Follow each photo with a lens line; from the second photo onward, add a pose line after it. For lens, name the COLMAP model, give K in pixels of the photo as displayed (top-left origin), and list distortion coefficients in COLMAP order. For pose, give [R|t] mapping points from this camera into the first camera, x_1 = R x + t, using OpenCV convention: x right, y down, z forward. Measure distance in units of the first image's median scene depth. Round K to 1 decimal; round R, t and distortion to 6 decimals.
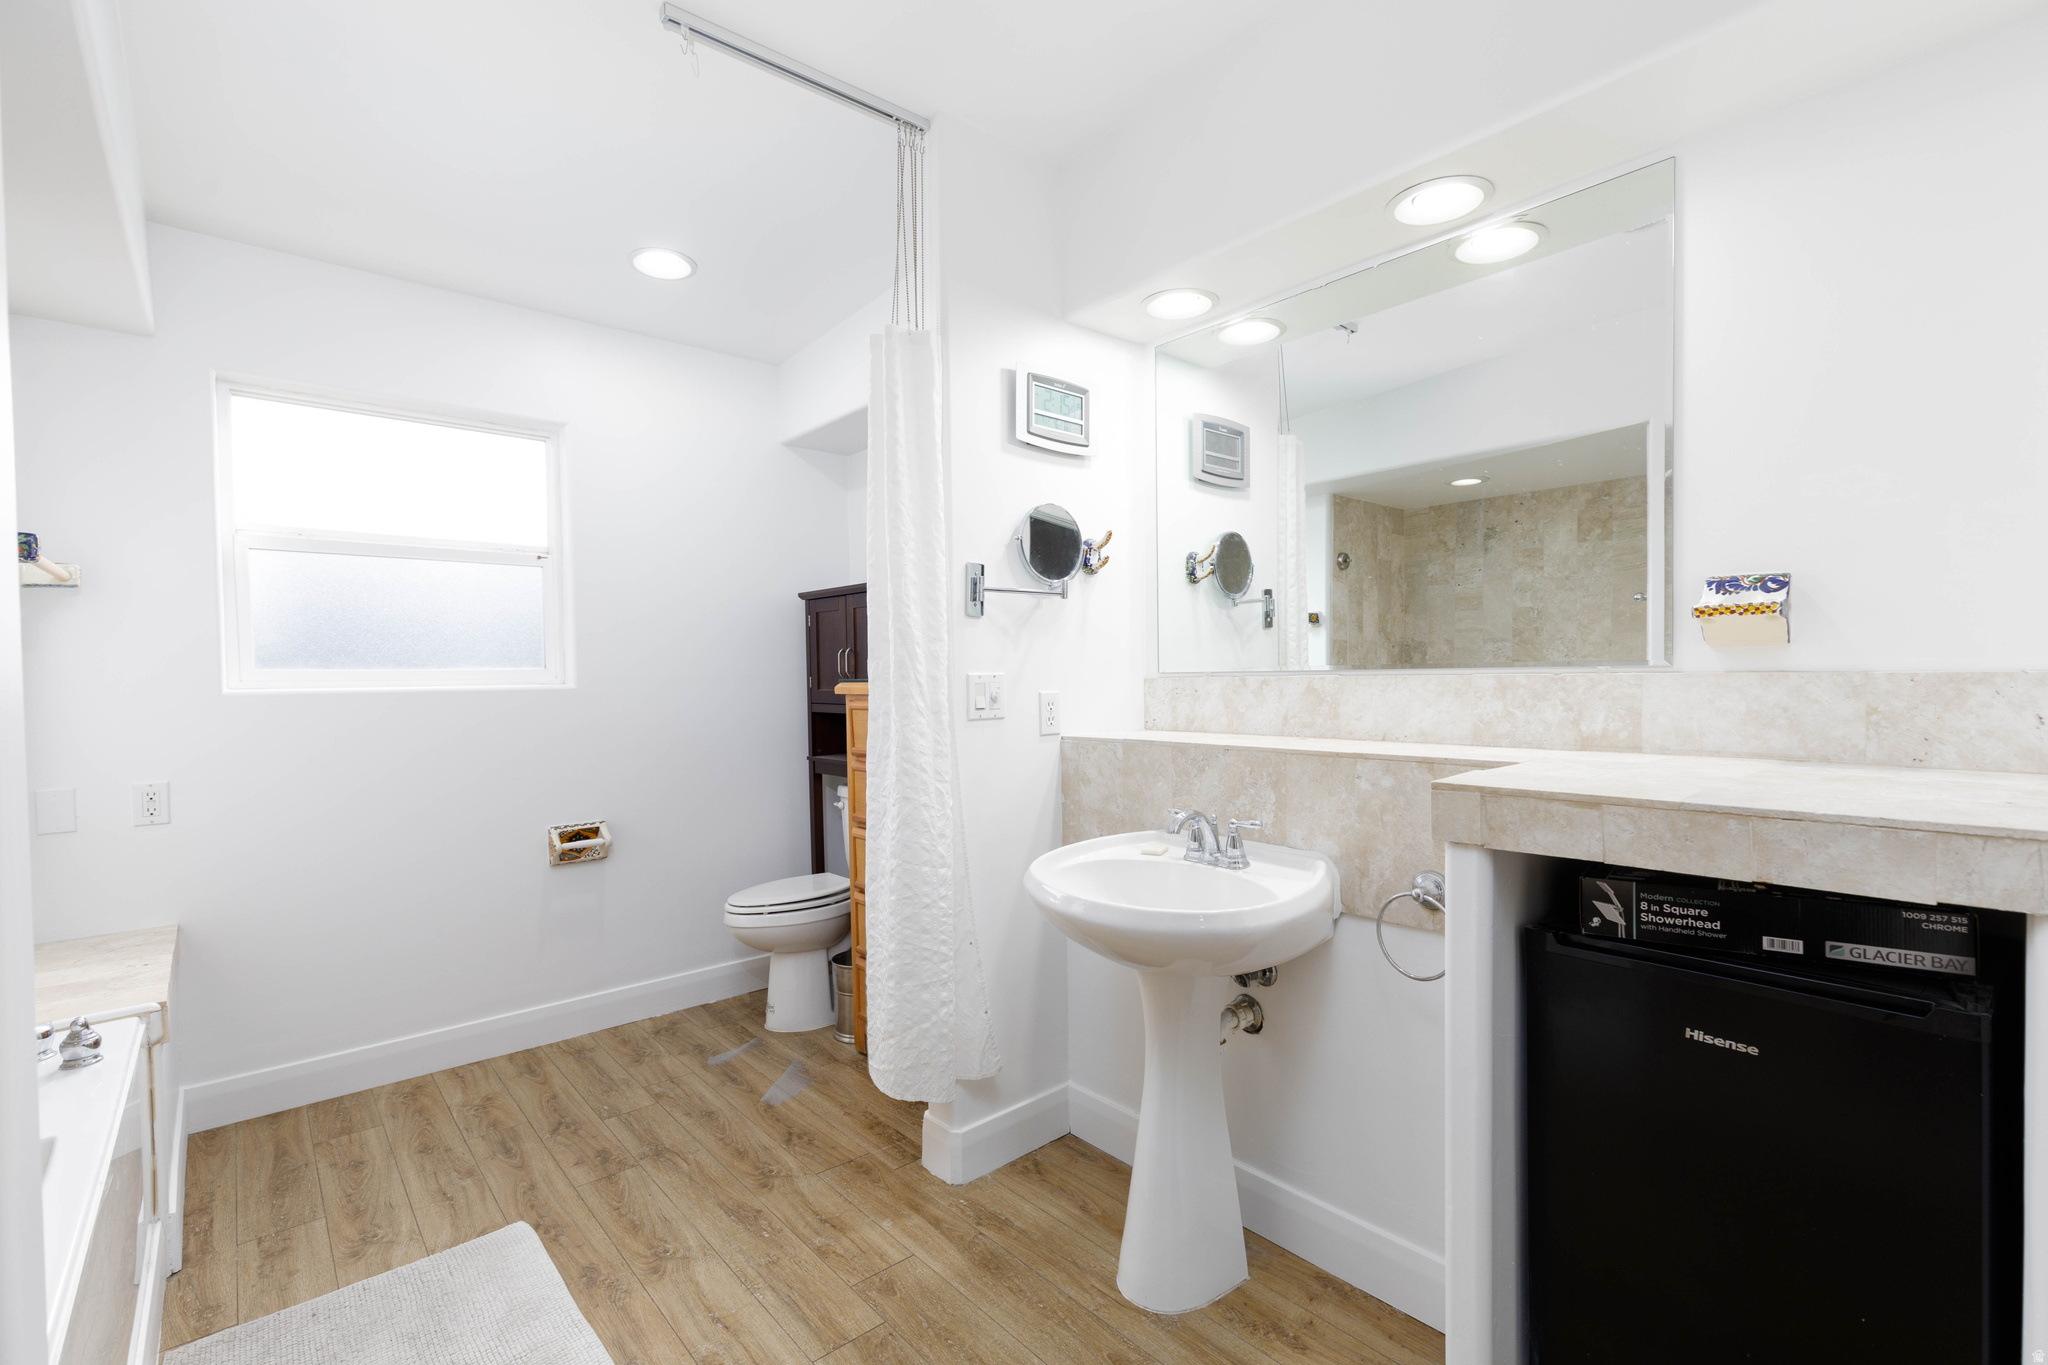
lens RADIAL K [[907.2, 0, 1027.7], [0, 907.2, 691.6], [0, 0, 1]] dist [0.012736, -0.004646]
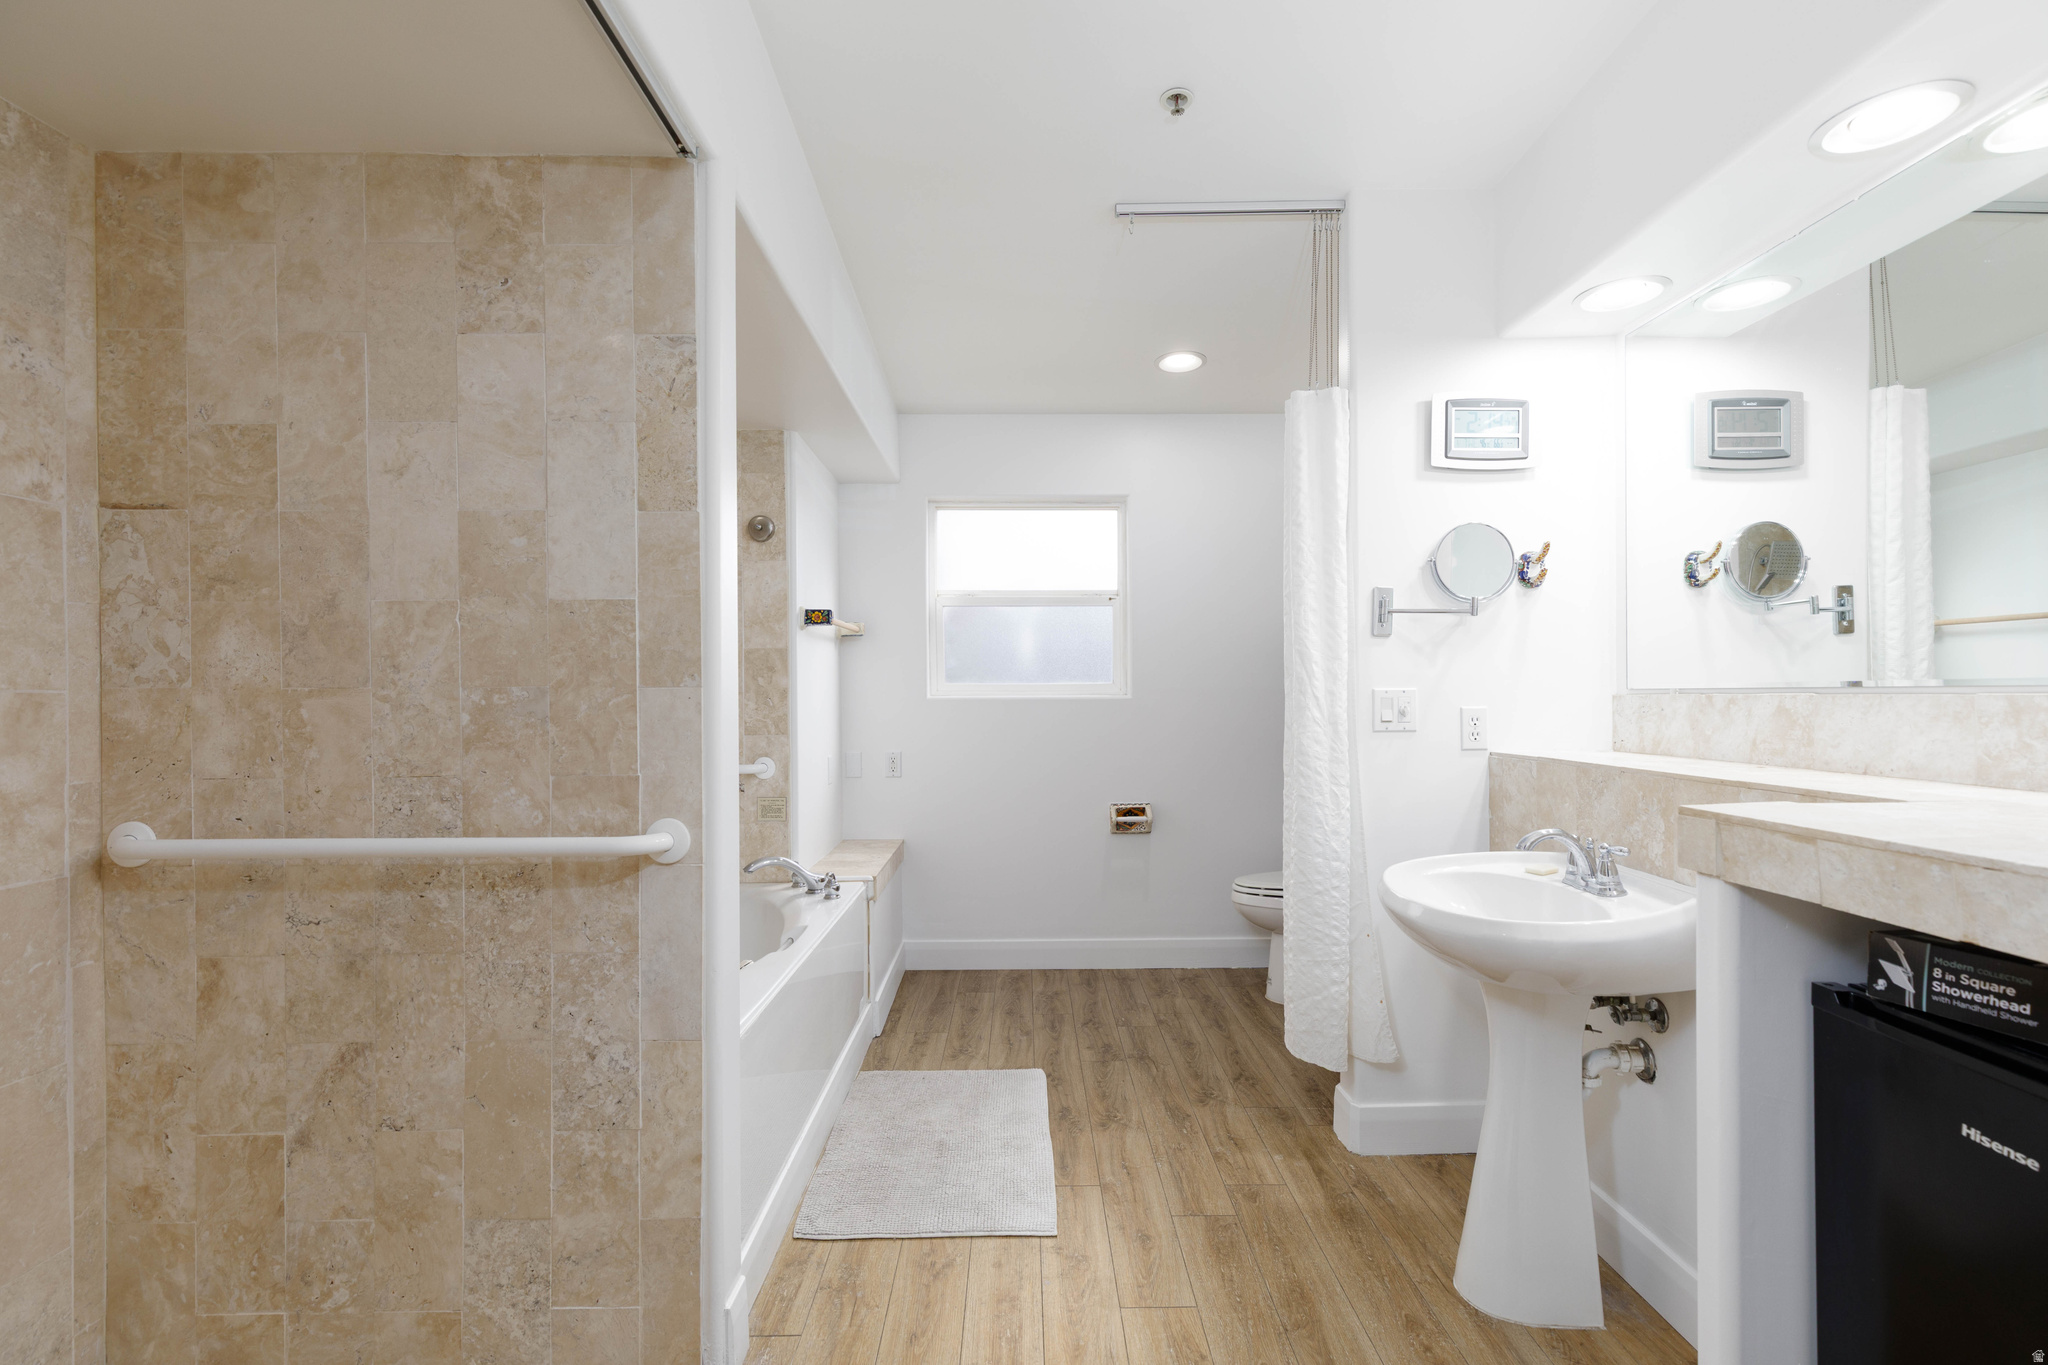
lens RADIAL K [[919.7, 0, 1047.2], [0, 919.7, 688.2], [0, 0, 1]] dist [0.001443, -0.000007]
pose [[0.763006, 0.005942, -0.646364, 0.362661], [-0.018073, 0.999763, -0.012143, 0.000251], [0.646139, 0.020947, 0.762932, -0.102581]]
